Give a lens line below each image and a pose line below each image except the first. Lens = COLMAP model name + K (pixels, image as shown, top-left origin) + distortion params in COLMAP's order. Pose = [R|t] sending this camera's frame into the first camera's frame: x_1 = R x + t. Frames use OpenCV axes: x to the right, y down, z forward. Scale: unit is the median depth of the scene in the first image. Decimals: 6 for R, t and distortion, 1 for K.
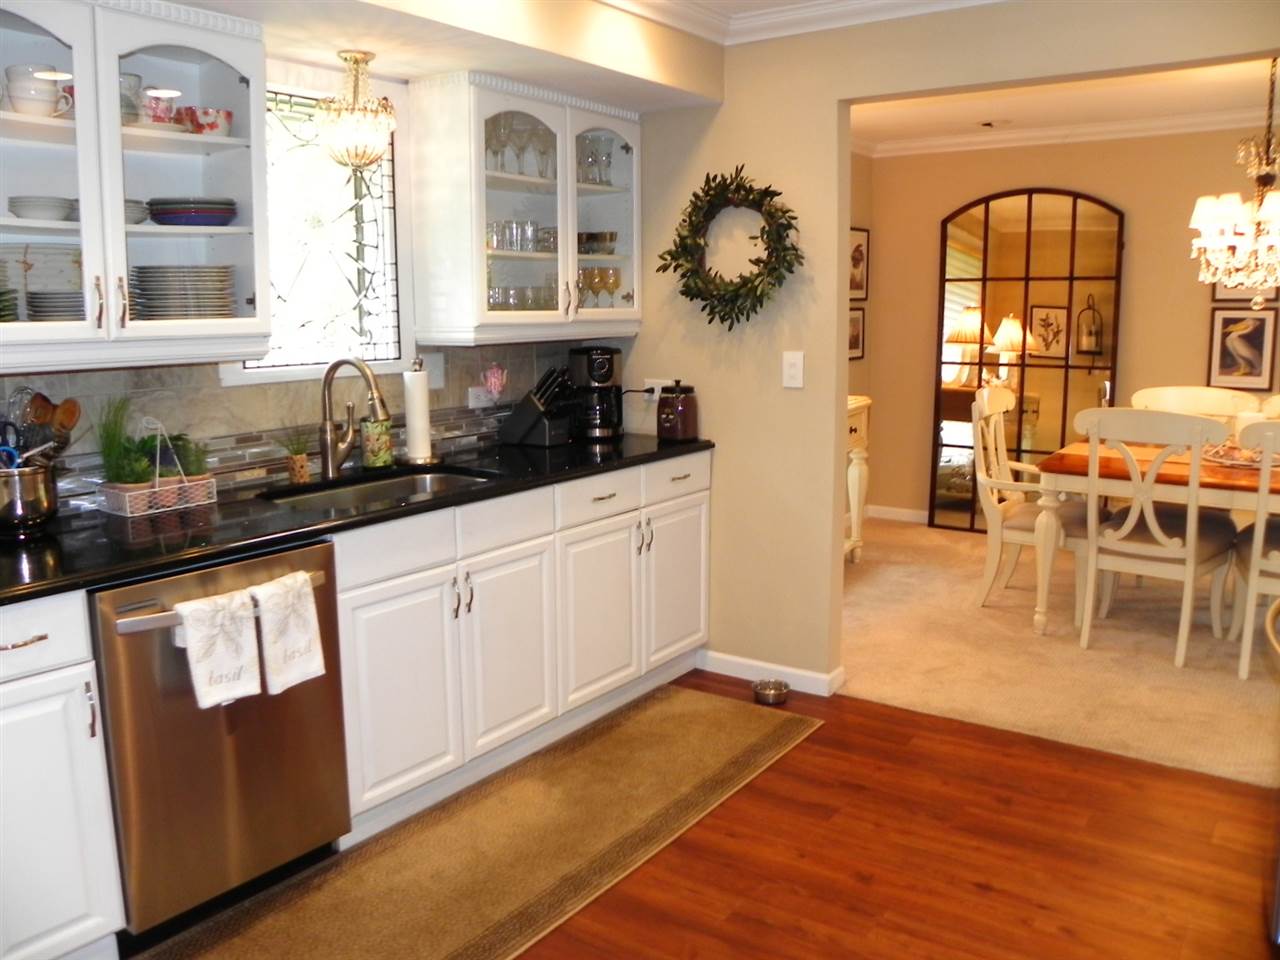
lens RADIAL K [[1072.8, 0, 640.0], [0, 1072.8, 480.0], [0, 0, 1]] dist [-0.041627, 0.002143]
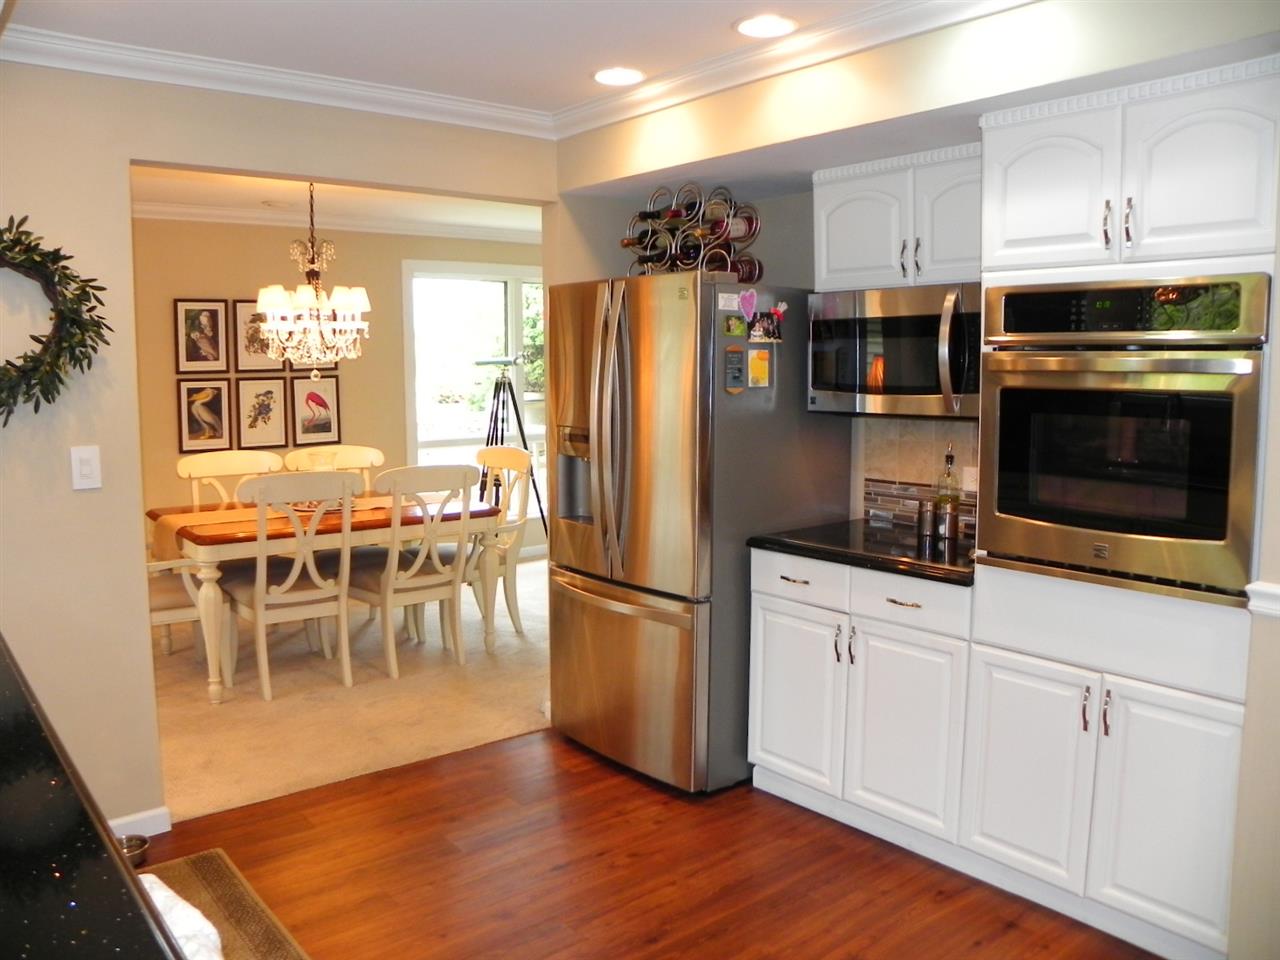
lens RADIAL K [[1045.7, 0, 640.0], [0, 1045.7, 480.0], [0, 0, 1]] dist [-0.072775, -0.000091]
pose [[0.283566, -0.109540, 0.952676, -0.462735], [0.162718, 0.984544, 0.064770, -0.069337], [-0.945047, 0.136651, 0.297008, 0.332508]]
